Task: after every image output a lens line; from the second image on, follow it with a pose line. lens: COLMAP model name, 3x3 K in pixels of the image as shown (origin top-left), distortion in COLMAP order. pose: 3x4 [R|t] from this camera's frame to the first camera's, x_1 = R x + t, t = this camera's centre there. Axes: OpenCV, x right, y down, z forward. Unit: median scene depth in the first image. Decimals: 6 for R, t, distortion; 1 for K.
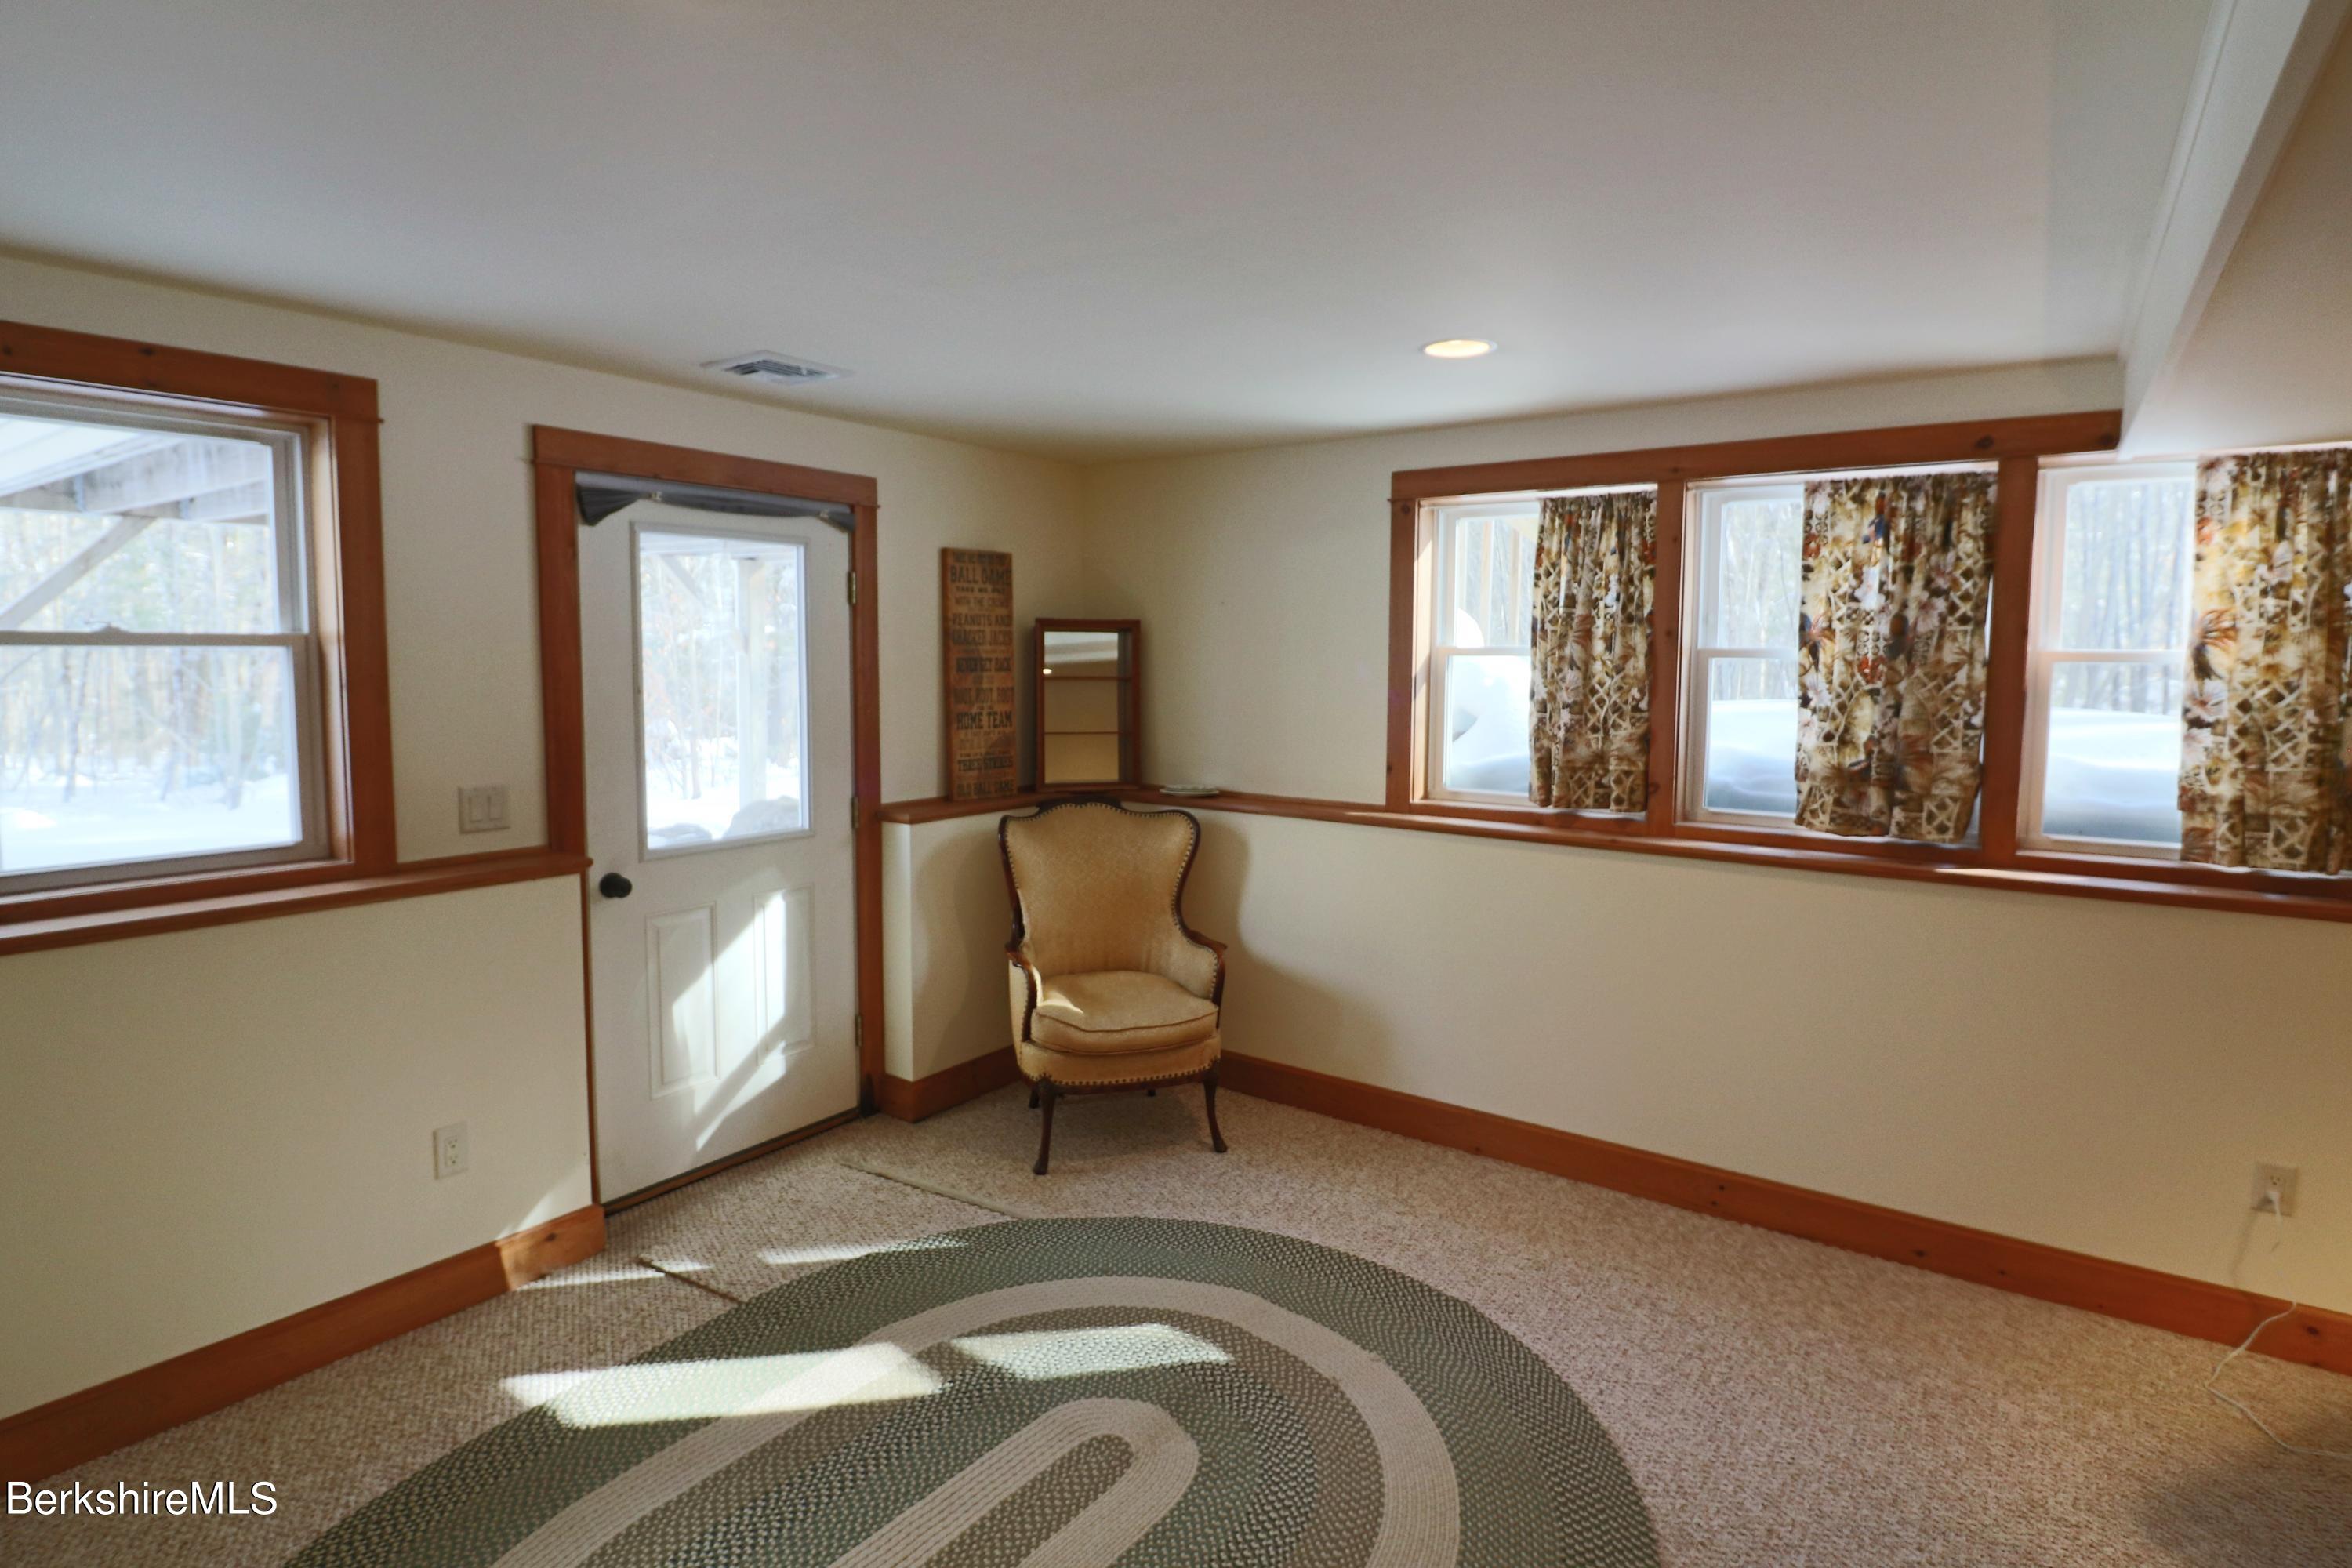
lens RADIAL K [[1218.8, 0, 1178.1], [0, 1218.8, 769.3], [0, 0, 1]] dist [-0.007662, -0.007391]
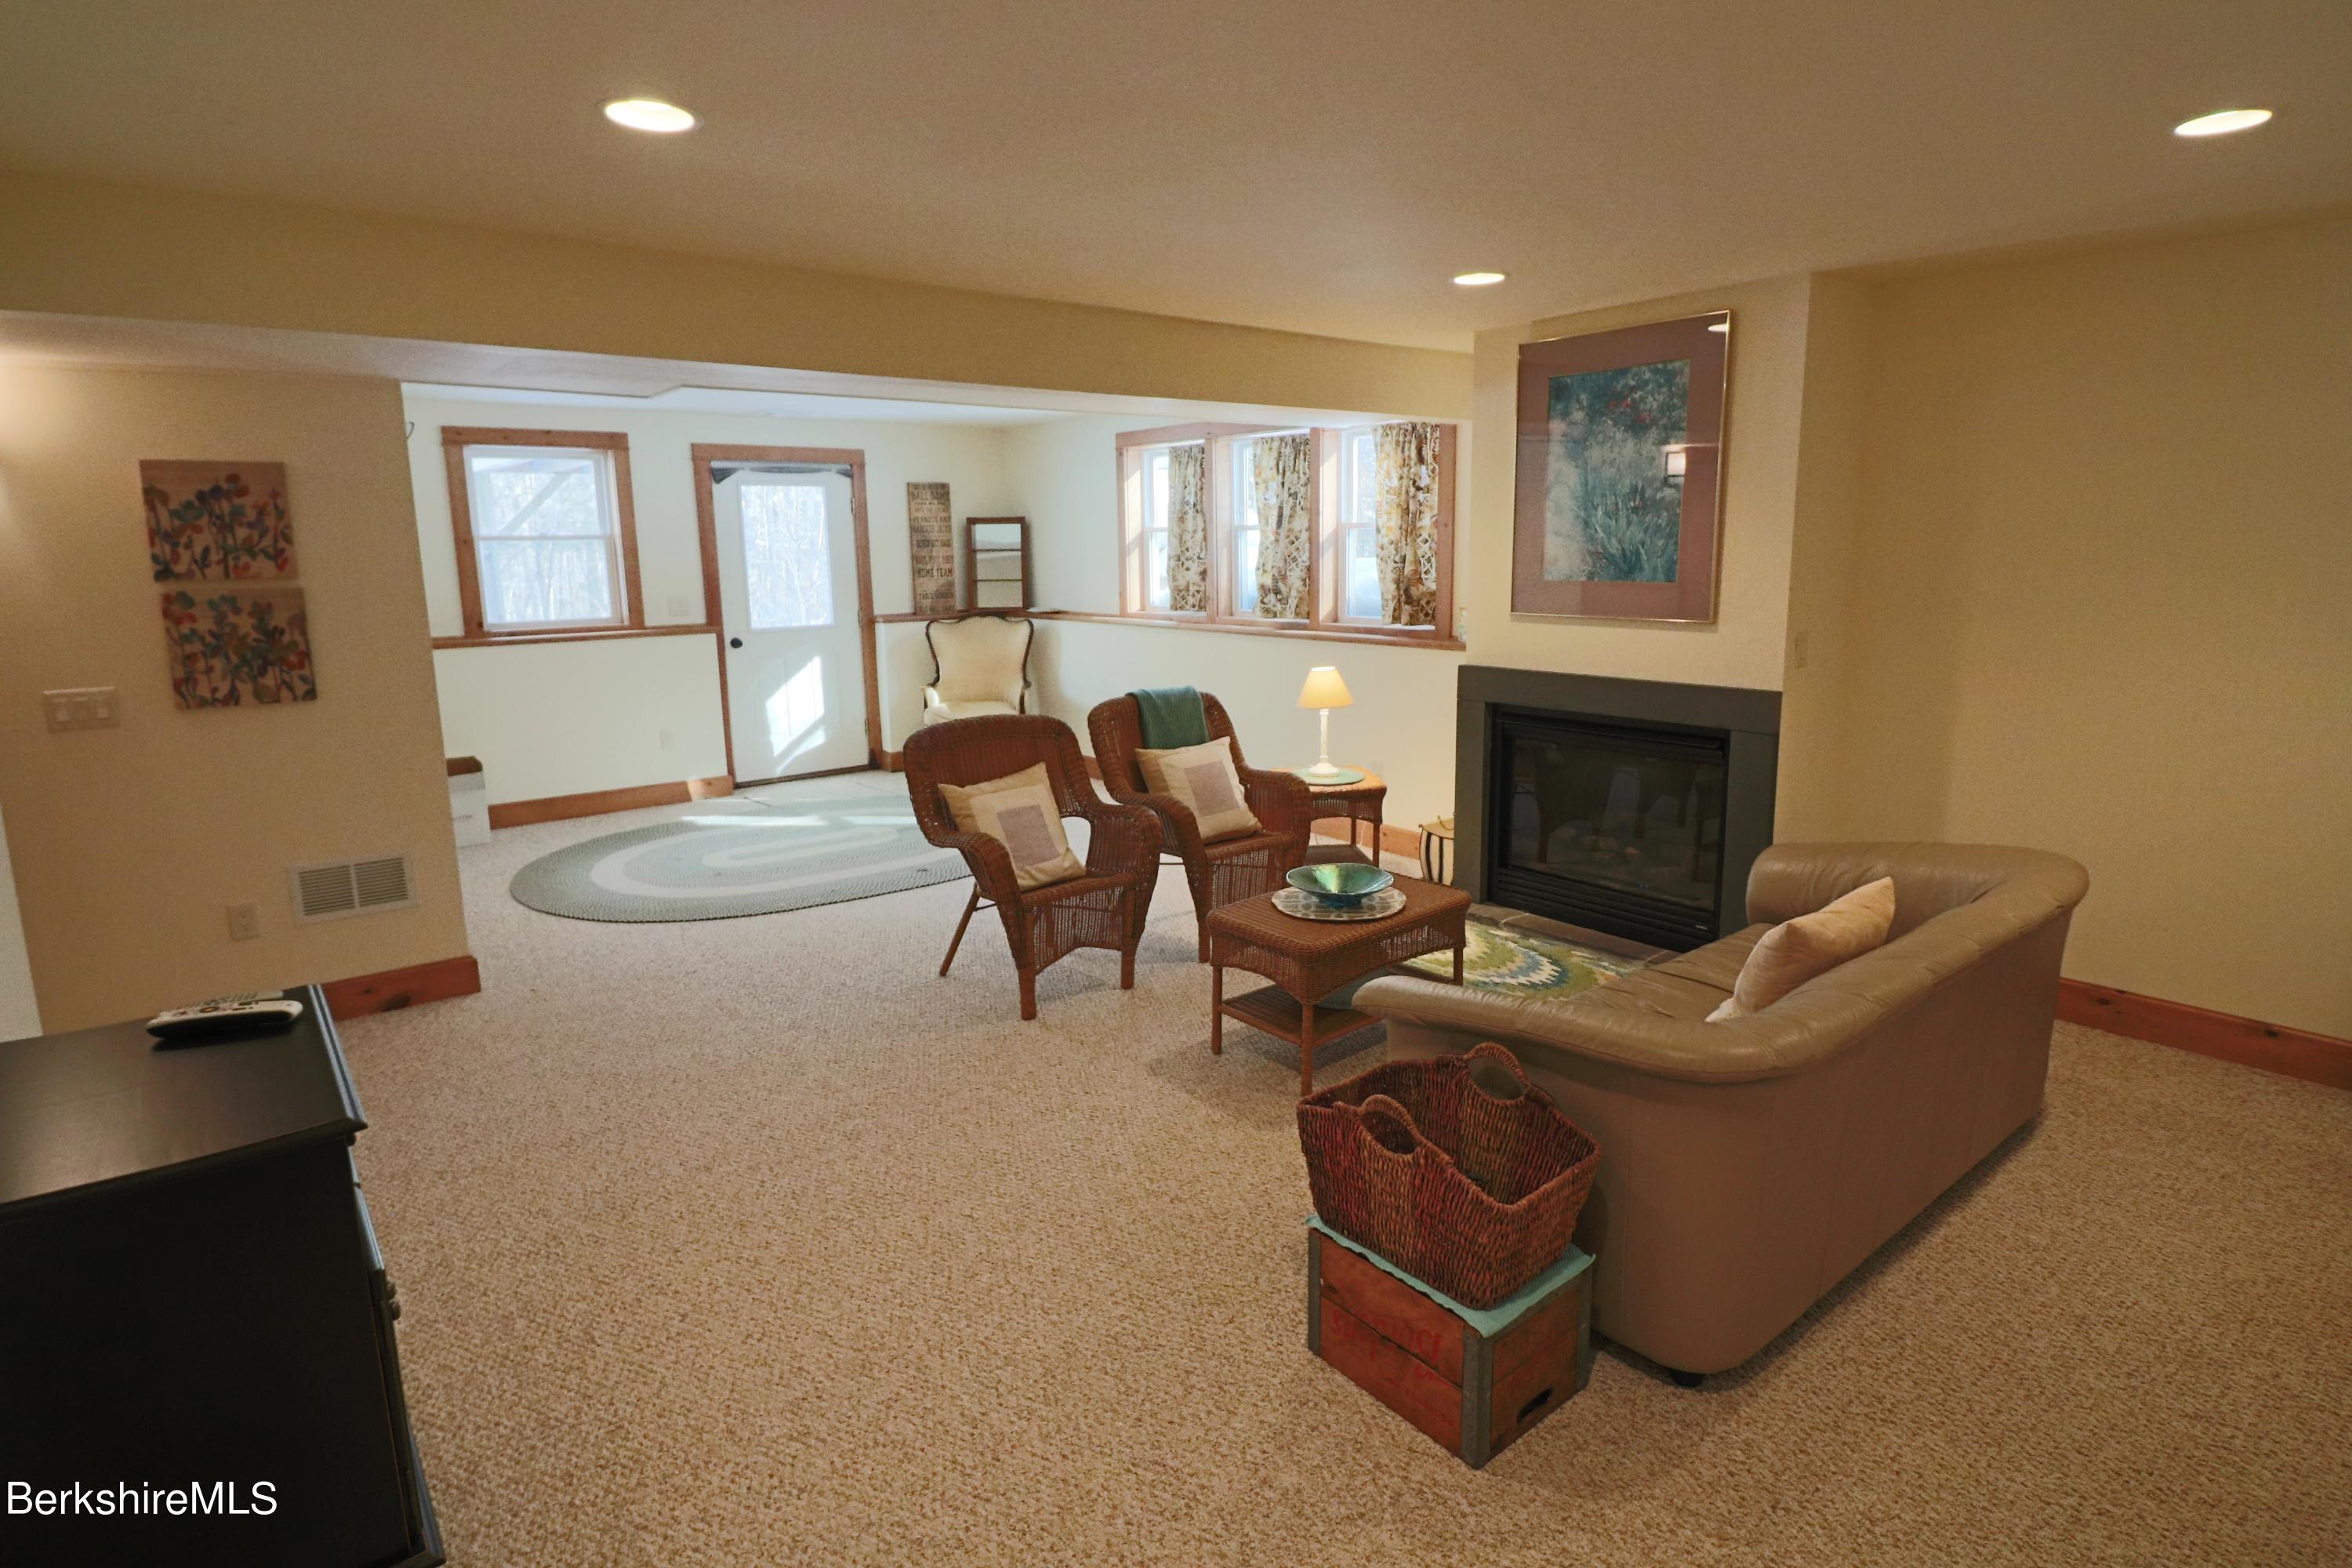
lens RADIAL K [[1218.8, 0, 1177.2], [0, 1218.8, 783.1], [0, 0, 1]] dist [-0.007662, -0.007391]
pose [[0.964256, 0.030841, -0.263171, 0.815454], [-0.004372, 0.994920, 0.100576, 0.106381], [0.264936, -0.095830, 0.959492, -0.863034]]
